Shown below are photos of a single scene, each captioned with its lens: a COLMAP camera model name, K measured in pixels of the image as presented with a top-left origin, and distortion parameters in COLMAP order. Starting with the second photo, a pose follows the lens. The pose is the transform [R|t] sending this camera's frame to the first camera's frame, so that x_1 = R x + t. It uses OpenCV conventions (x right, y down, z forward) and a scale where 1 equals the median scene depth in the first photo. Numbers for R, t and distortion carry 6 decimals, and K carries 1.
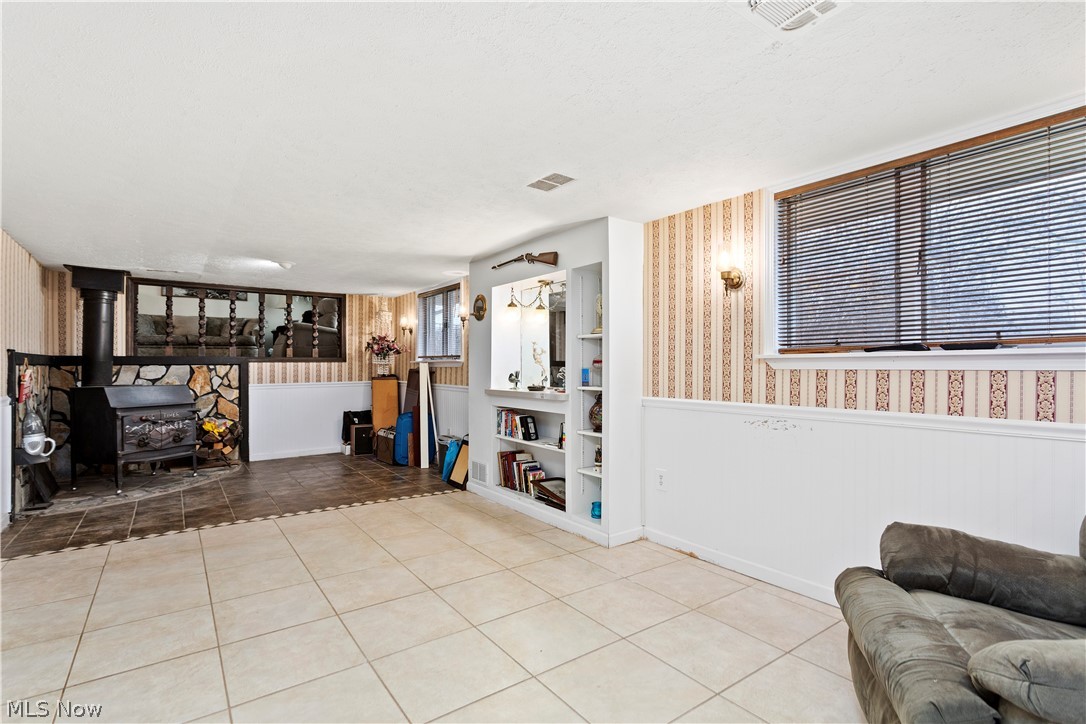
lens RADIAL K [[506.8, 0, 546.7], [0, 506.8, 359.3], [0, 0, 1]] dist [-0.001974, 0.000410]
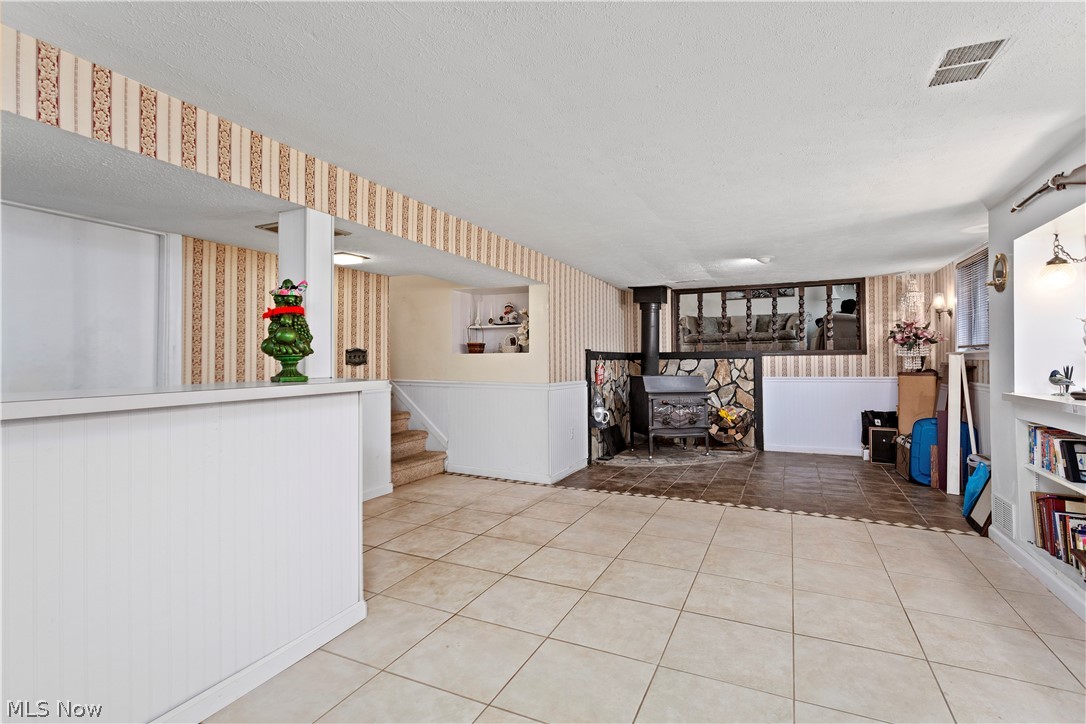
lens RADIAL K [[506.8, 0, 546.7], [0, 506.8, 359.3], [0, 0, 1]] dist [-0.001974, 0.000410]
pose [[0.487988, -0.004168, -0.872840, 0.122320], [0.016722, 0.999850, 0.004574, 0.000539], [0.872690, -0.016827, 0.487985, 0.107443]]
